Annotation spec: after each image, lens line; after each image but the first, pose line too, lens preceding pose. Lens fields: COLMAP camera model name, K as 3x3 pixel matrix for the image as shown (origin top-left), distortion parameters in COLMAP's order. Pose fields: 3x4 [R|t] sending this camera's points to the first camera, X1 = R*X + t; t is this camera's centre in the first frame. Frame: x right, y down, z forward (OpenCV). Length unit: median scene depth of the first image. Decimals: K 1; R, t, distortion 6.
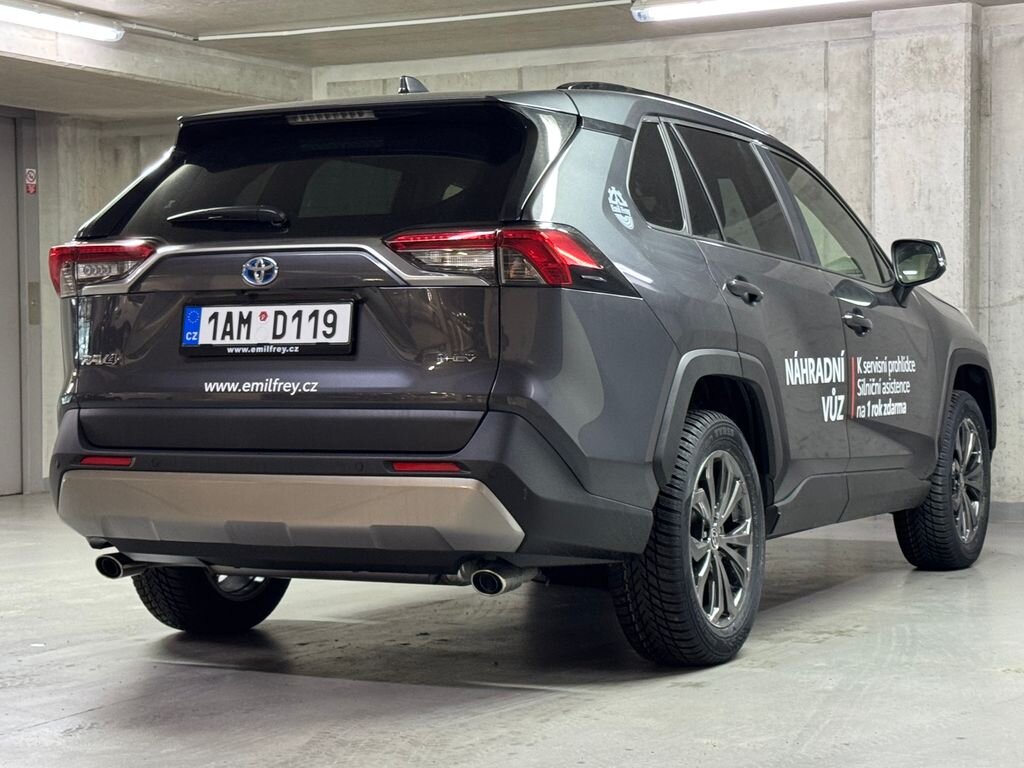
lens RADIAL K [[2038.5, 0, 518.4], [0, 2038.5, 386.9], [0, 0, 1]] dist [0.158291, -0.047841]
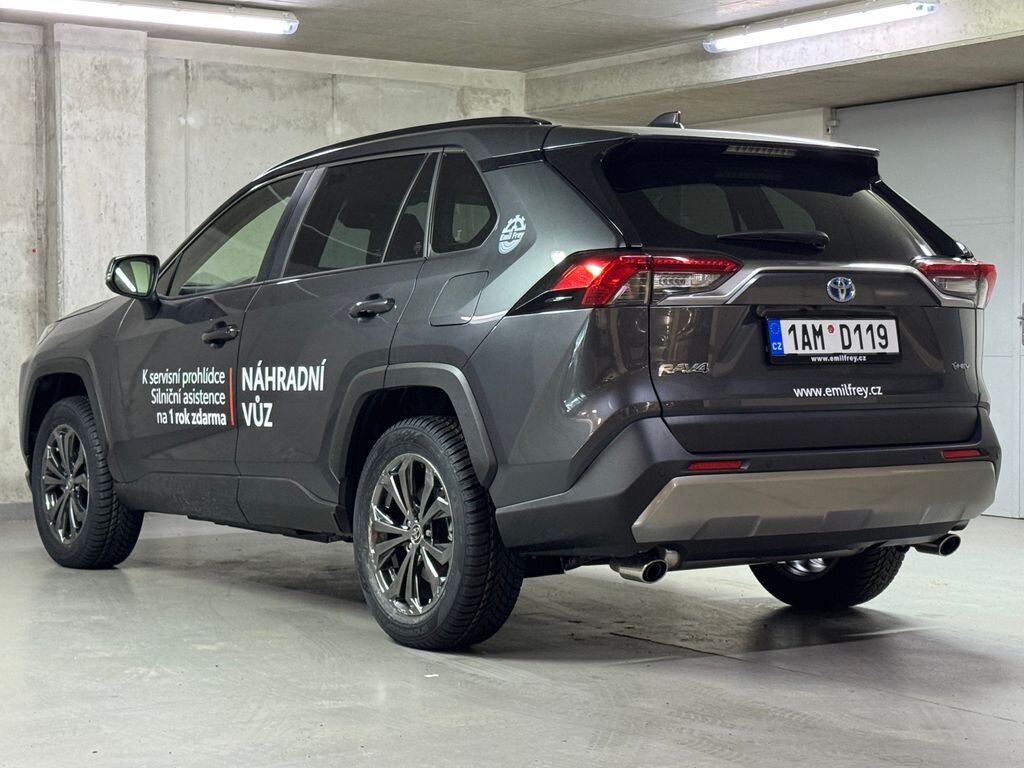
lens RADIAL K [[2038.5, 0, 518.4], [0, 2038.5, 386.9], [0, 0, 1]] dist [0.158291, -0.047841]
pose [[0.472360, -0.013015, 0.881310, -0.632282], [0.013569, 0.999880, 0.007493, -0.007021], [-0.881301, 0.008419, 0.472480, 0.323624]]
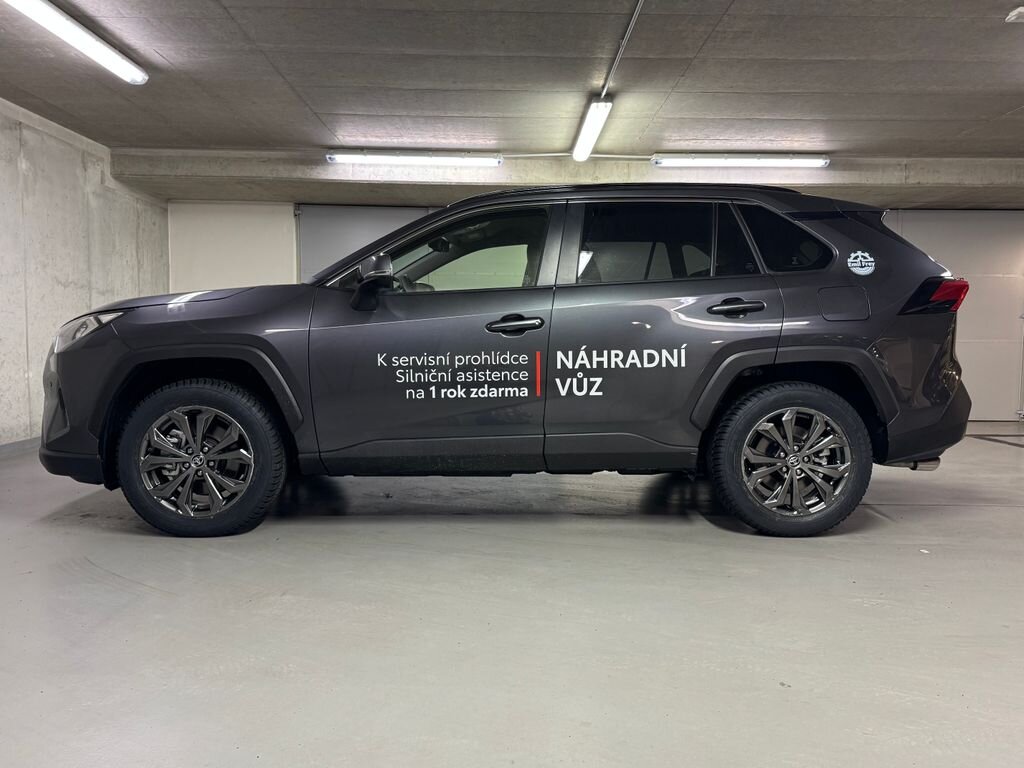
lens RADIAL K [[774.2, 0, 509.2], [0, 774.2, 390.9], [0, 0, 1]] dist [0.048453, -0.063485]
pose [[-0.481538, -0.060249, 0.874352, -0.345124], [0.014571, 0.996946, 0.076721, -0.018645], [-0.876304, 0.049684, -0.479190, 0.924244]]
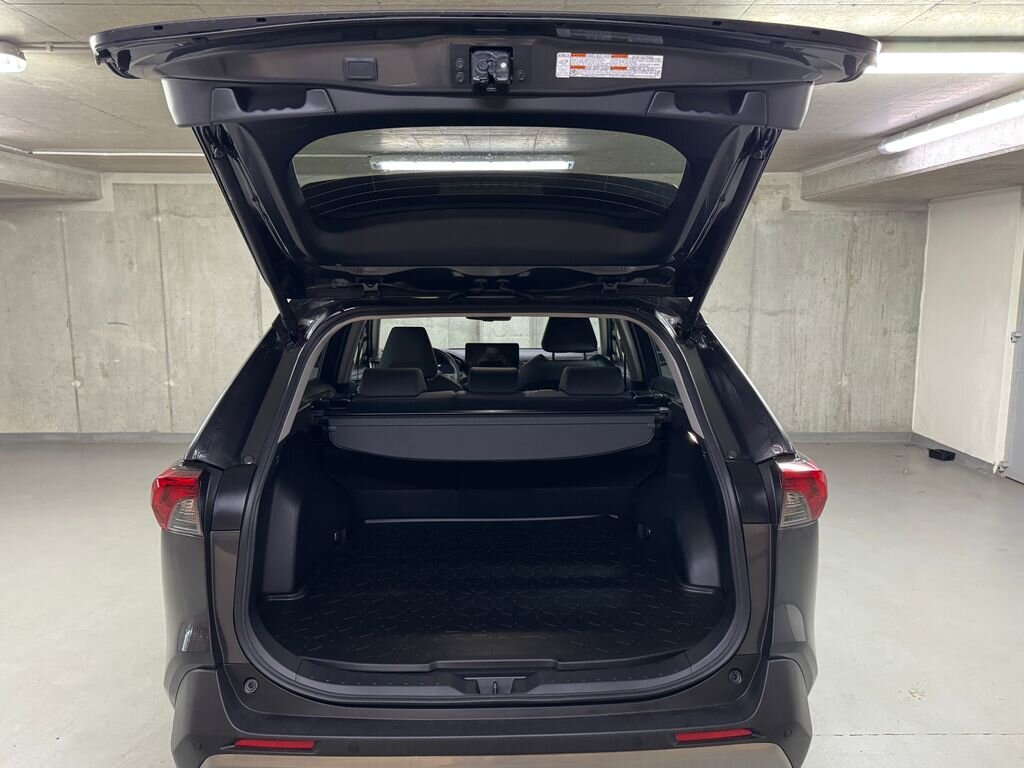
lens RADIAL K [[774.2, 0, 509.2], [0, 774.2, 390.9], [0, 0, 1]] dist [0.048453, -0.063485]
pose [[0.880233, -0.063876, 0.470223, -0.139875], [0.003422, 0.991728, 0.128313, -0.079154], [-0.474530, -0.111336, 0.873170, 0.376032]]
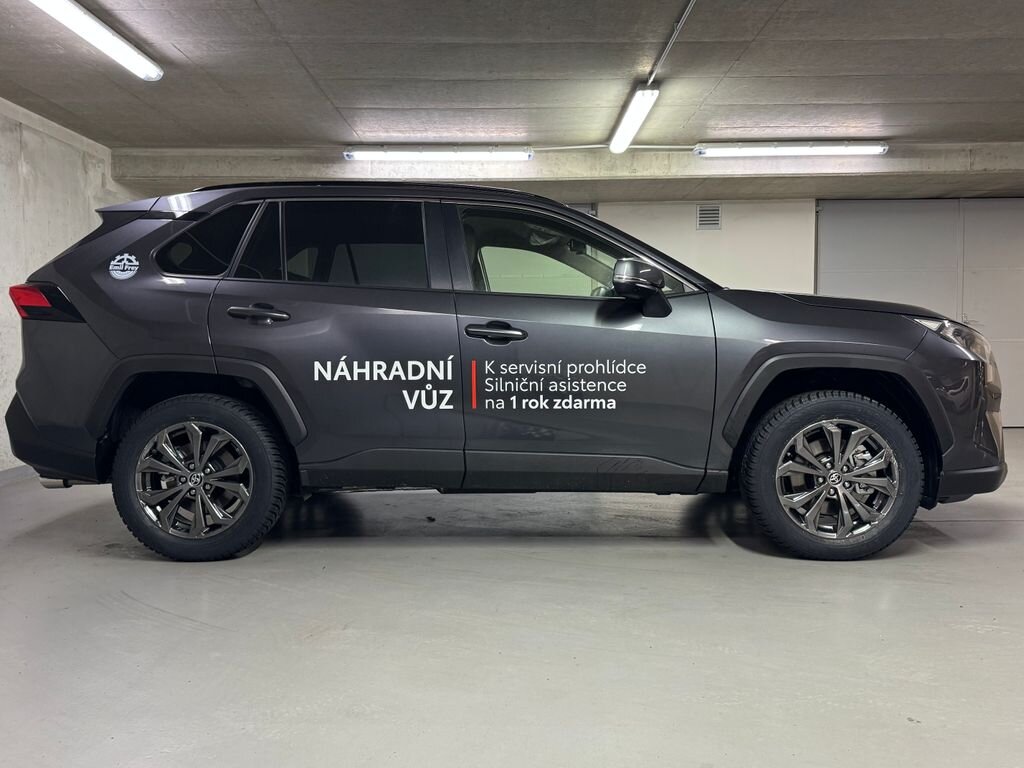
lens RADIAL K [[845.3, 0, 509.8], [0, 845.3, 377.2], [0, 0, 1]] dist [0.062239, -0.093055]
pose [[-0.473446, -0.025469, 0.880455, -0.336851], [0.031384, 0.998459, 0.045758, -0.019025], [-0.880264, 0.049297, -0.471917, 0.943657]]
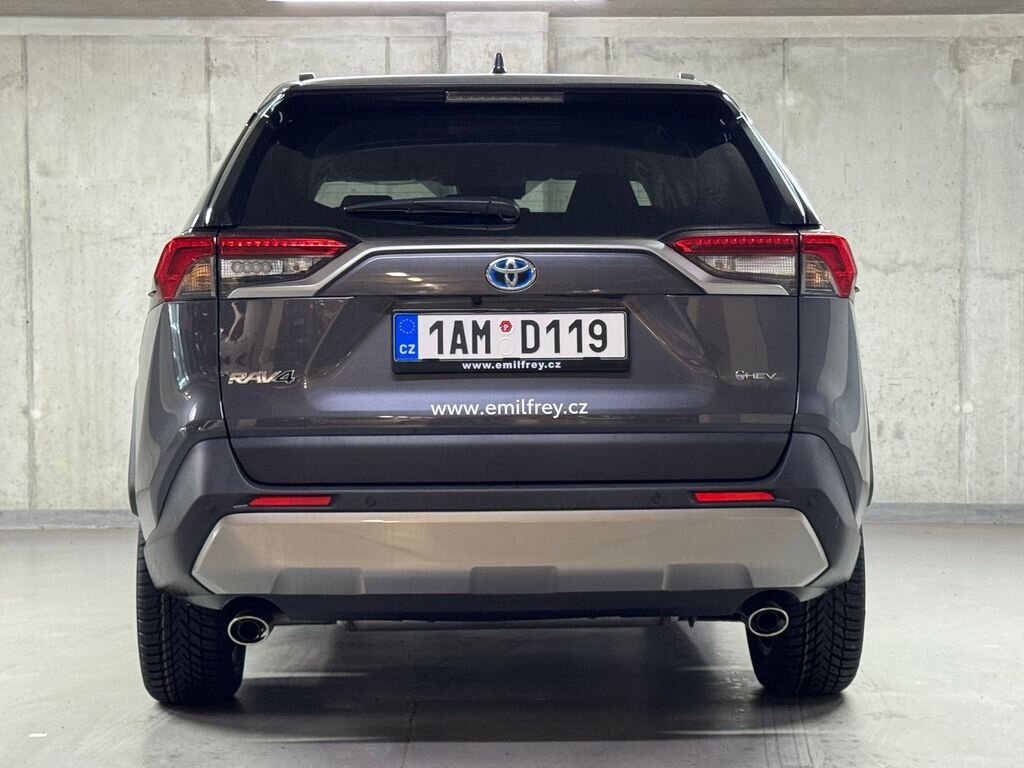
lens RADIAL K [[2038.5, 0, 518.4], [0, 2038.5, 386.9], [0, 0, 1]] dist [0.158291, -0.047841]
pose [[0.873085, -0.007719, 0.487506, -0.281828], [0.006920, 0.999970, 0.003440, -0.006340], [-0.487518, 0.000370, 0.873113, 0.131269]]
